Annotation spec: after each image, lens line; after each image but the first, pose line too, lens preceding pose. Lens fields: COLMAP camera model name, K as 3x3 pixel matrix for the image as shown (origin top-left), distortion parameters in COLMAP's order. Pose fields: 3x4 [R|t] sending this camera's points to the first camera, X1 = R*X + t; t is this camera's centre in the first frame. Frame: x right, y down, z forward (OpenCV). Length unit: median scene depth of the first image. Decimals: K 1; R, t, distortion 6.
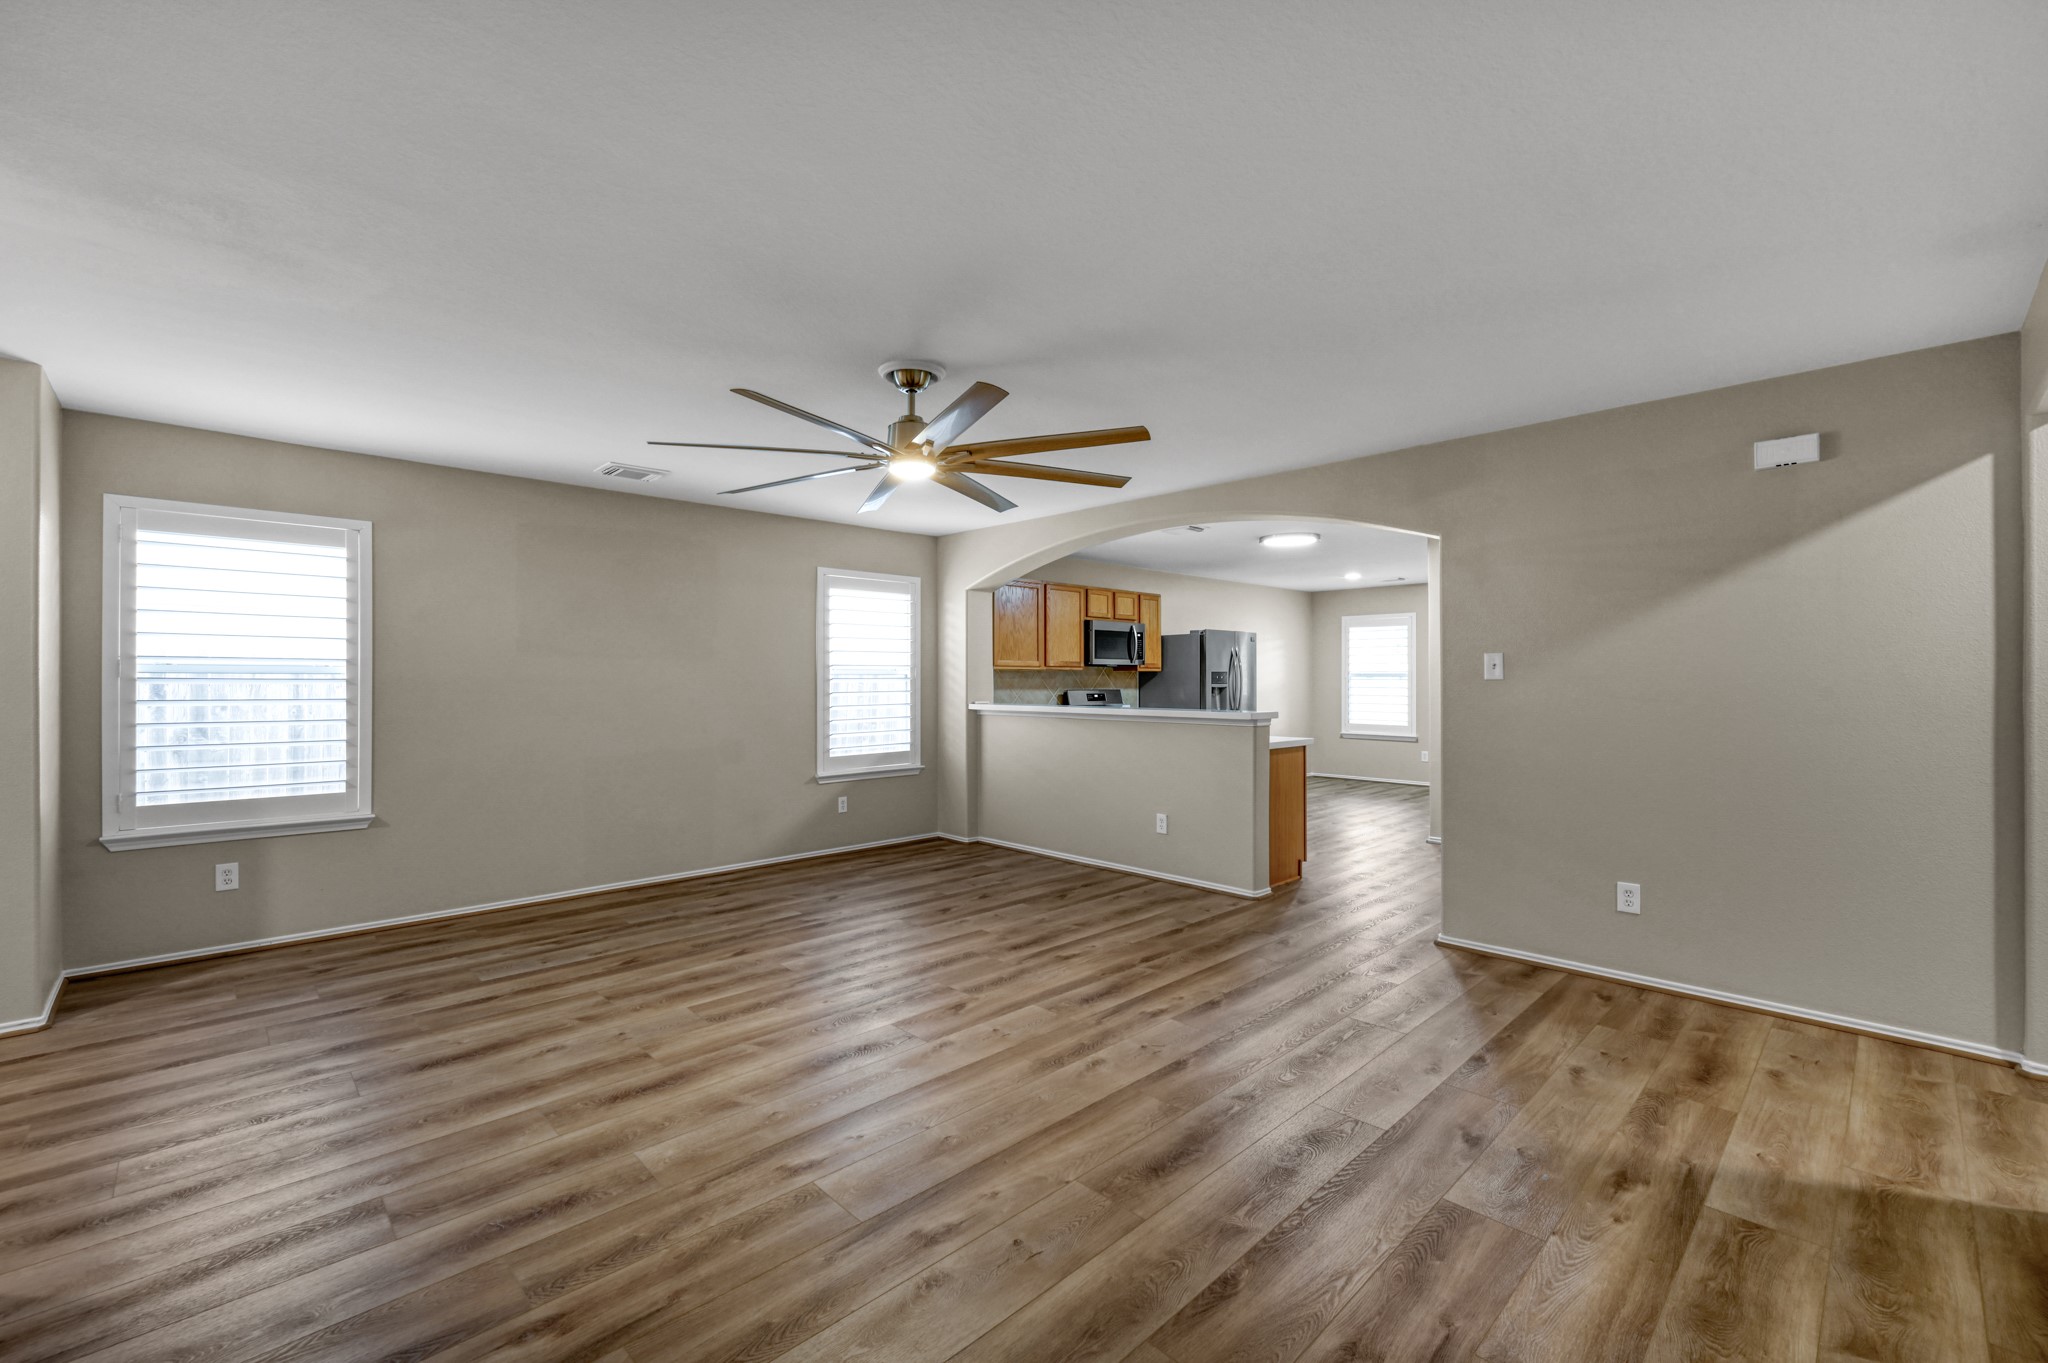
lens RADIAL K [[850.5, 0, 1024.0], [0, 850.5, 681.5], [0, 0, 1]] dist [-0.000972, -0.000112]
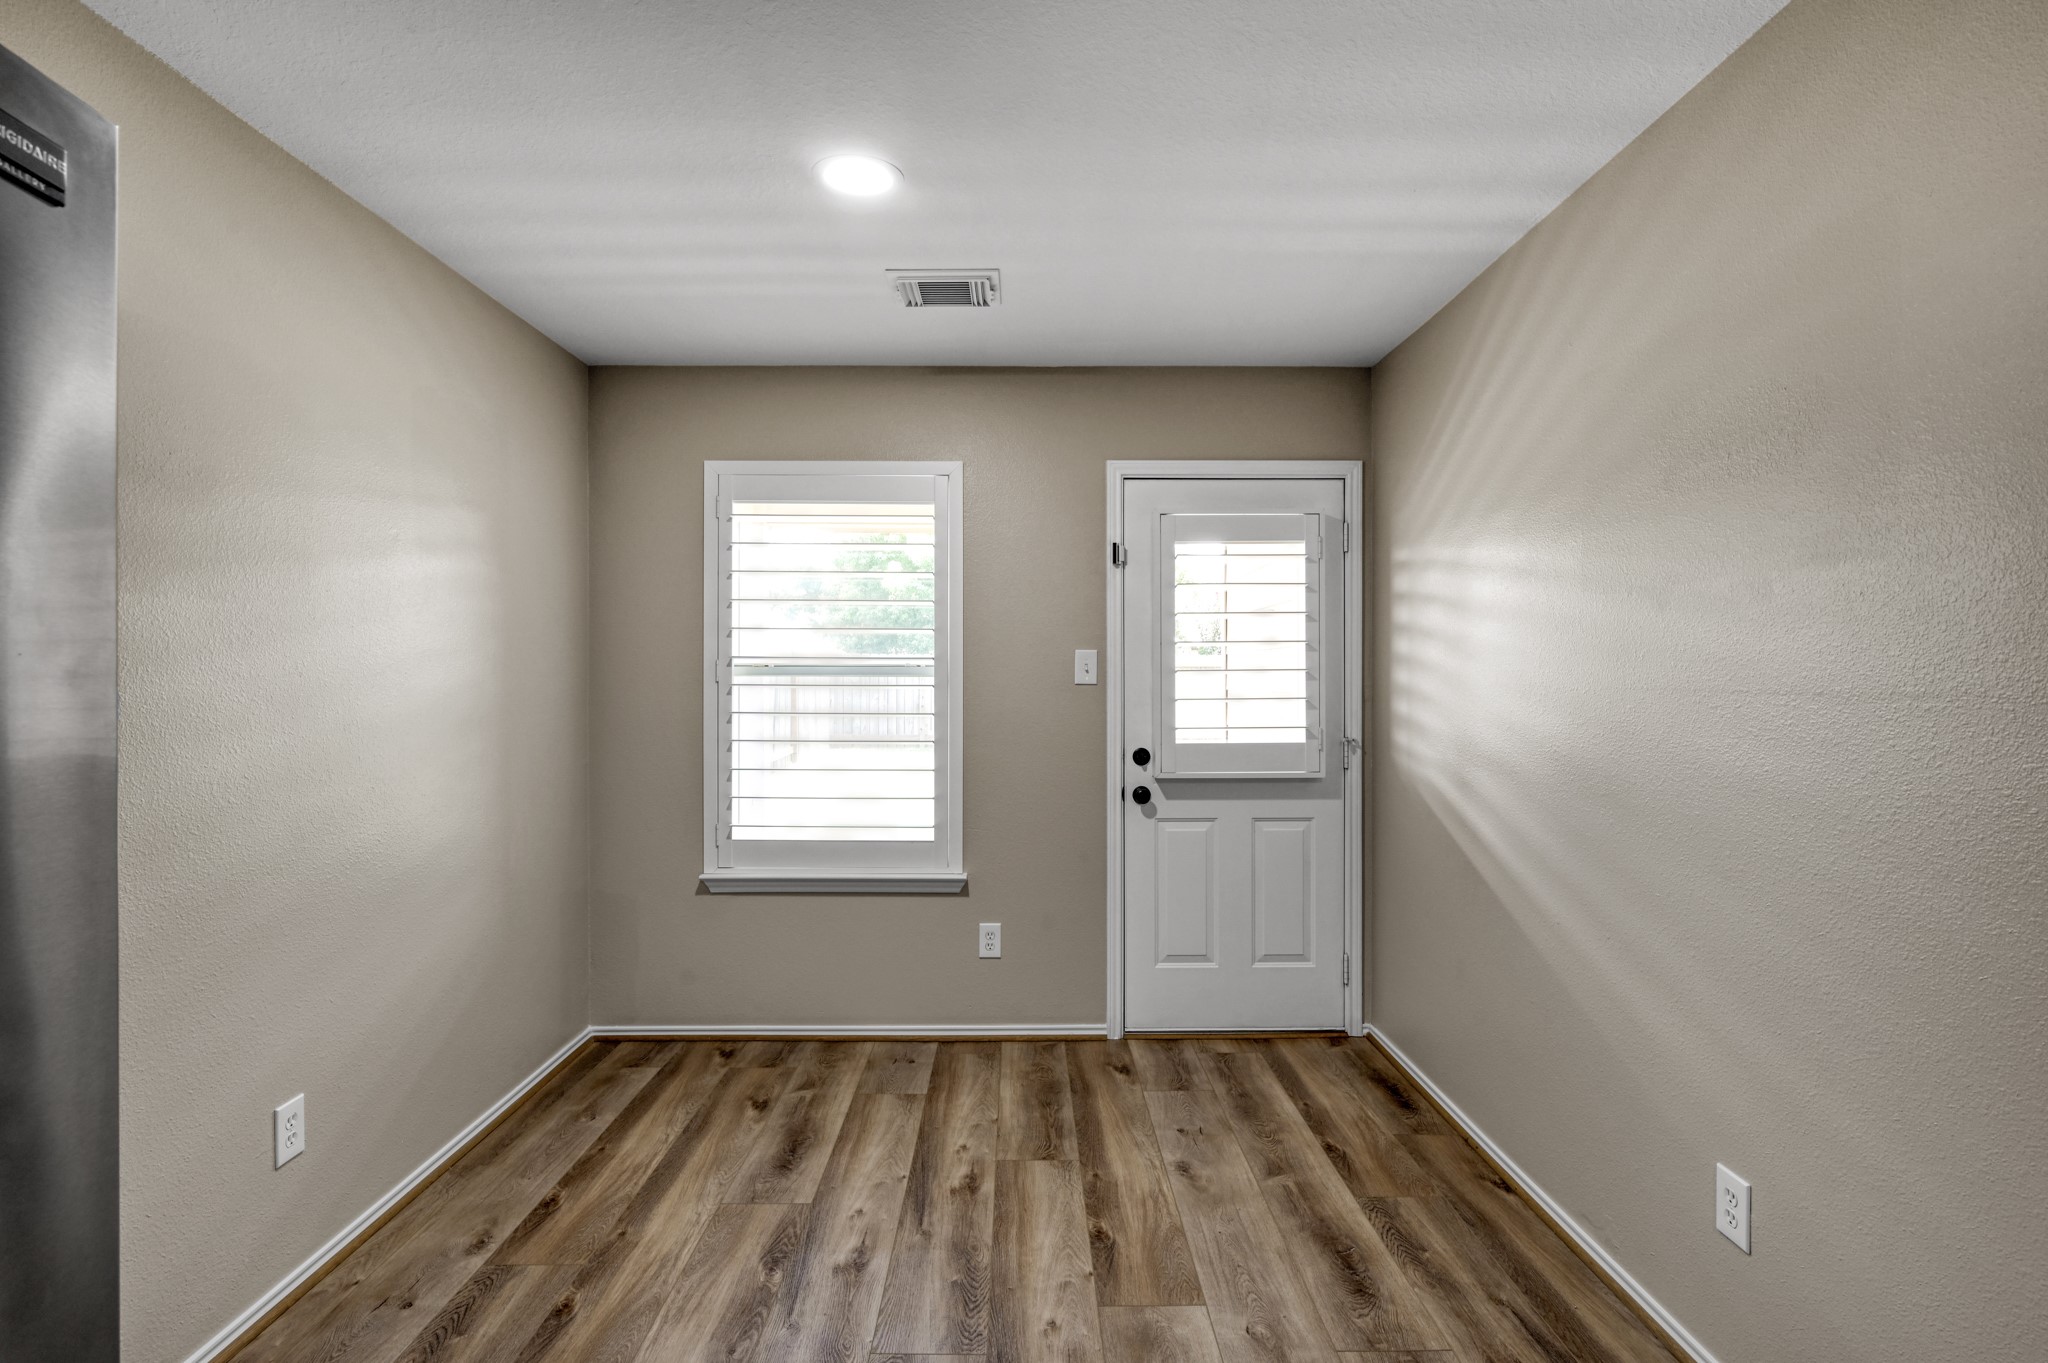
lens RADIAL K [[989.5, 0, 1024.0], [0, 989.5, 681.5], [0, 0, 1]] dist [0.002505, 0.001013]
pose [[0.692462, -0.003407, 0.721446, 0.629473], [0.000824, 0.999992, 0.003931, -0.014068], [-0.721454, -0.002127, 0.692459, 2.074409]]
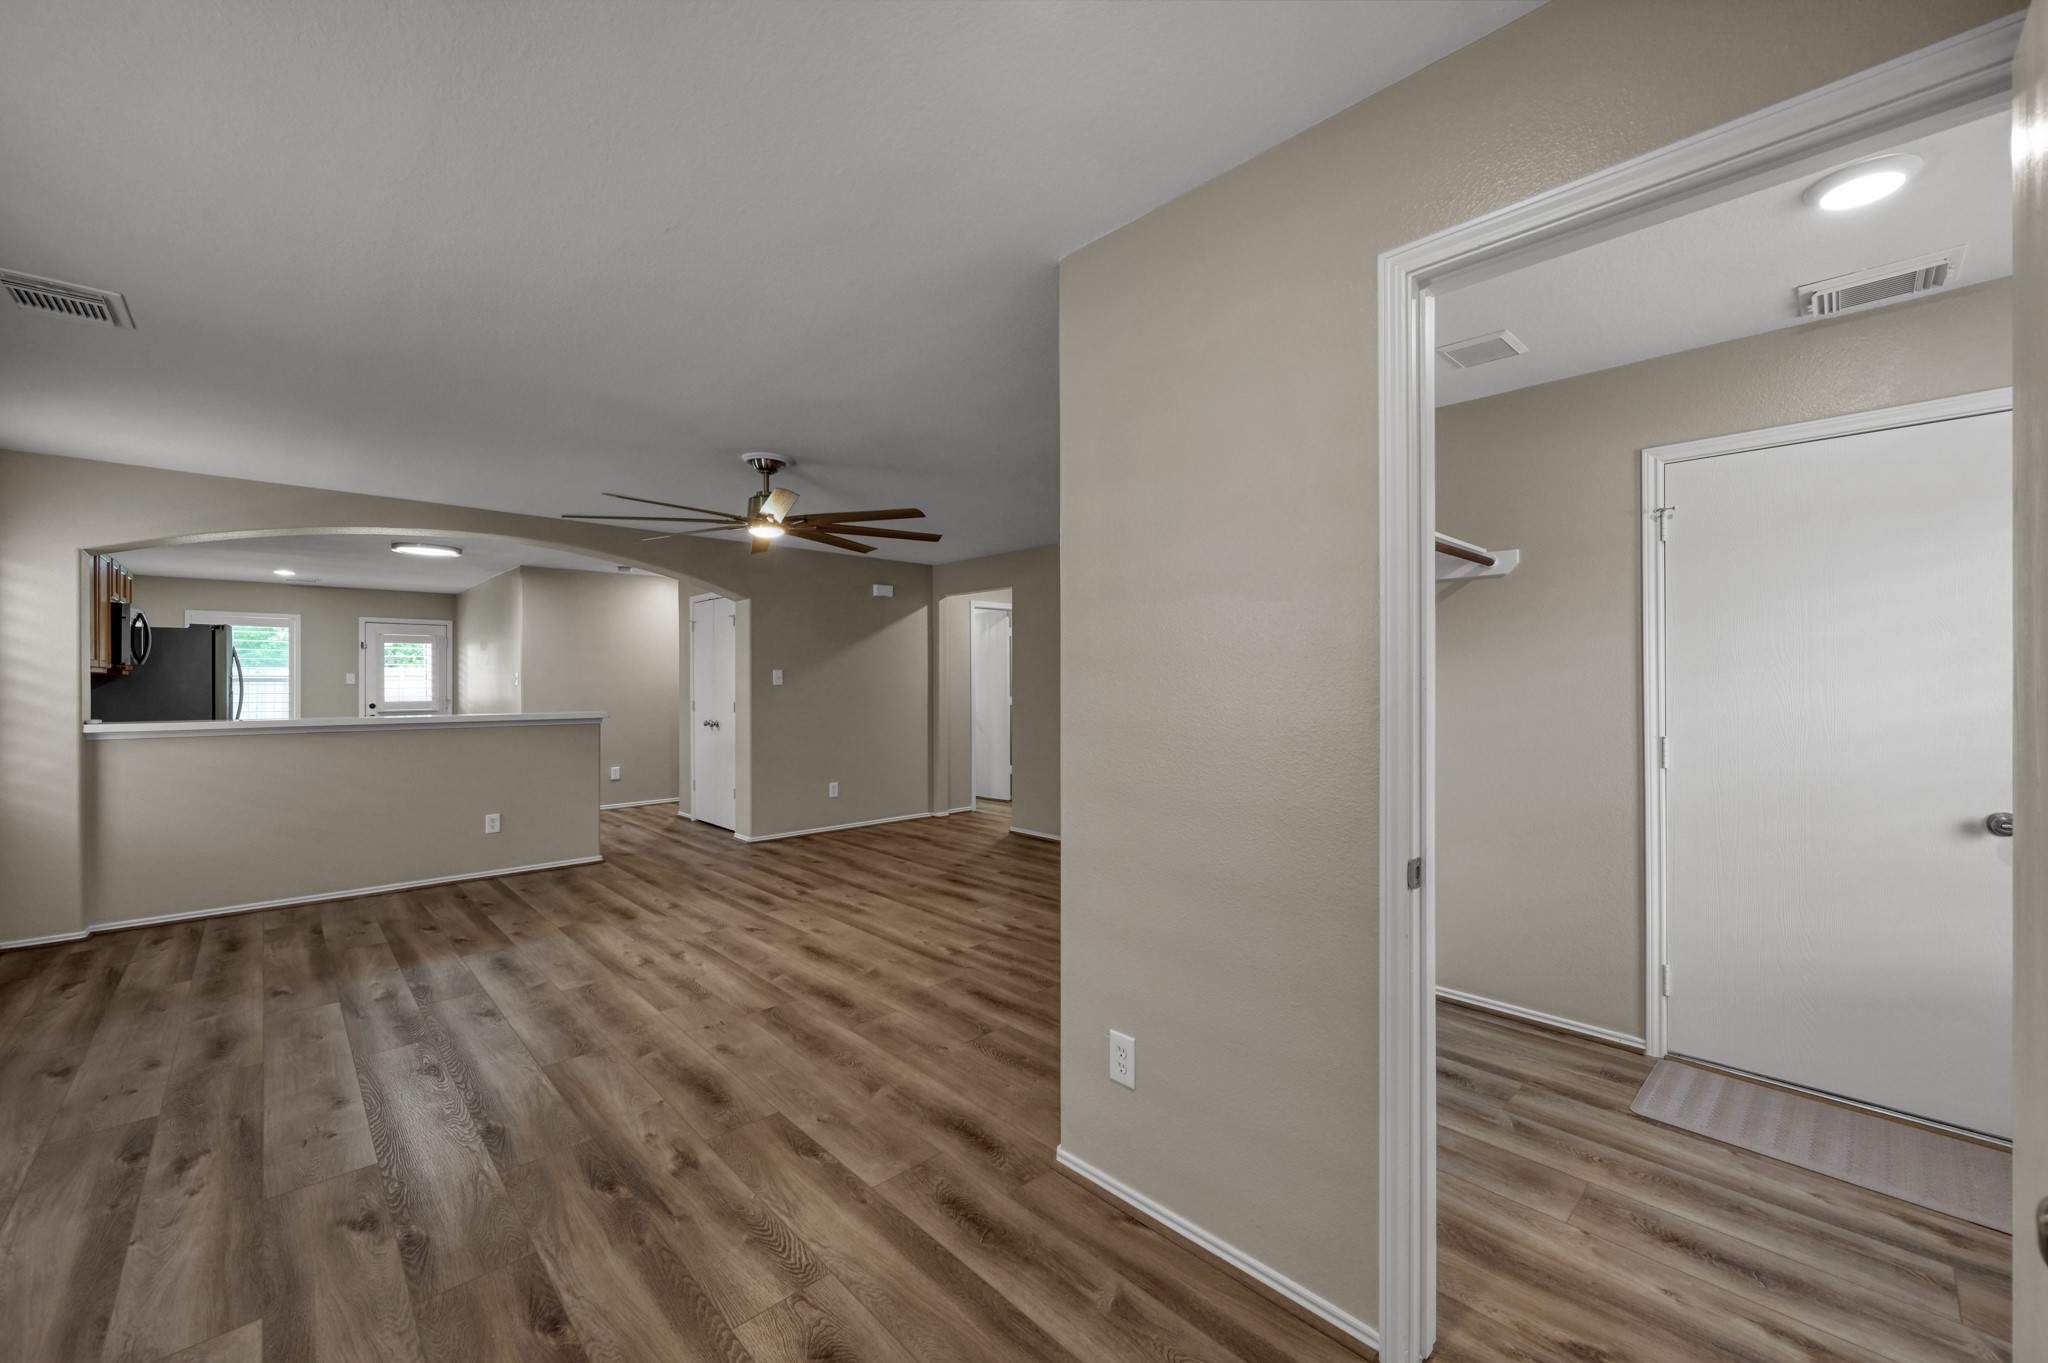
lens RADIAL K [[803.8, 0, 1024.0], [0, 803.8, 681.5], [0, 0, 1]] dist [-0.001136, 0.000471]
pose [[0.011161, 0.001786, 0.999936, -1.203216], [0.002950, 0.999994, -0.001819, -0.005501], [-0.999933, 0.002970, 0.011156, 0.495376]]
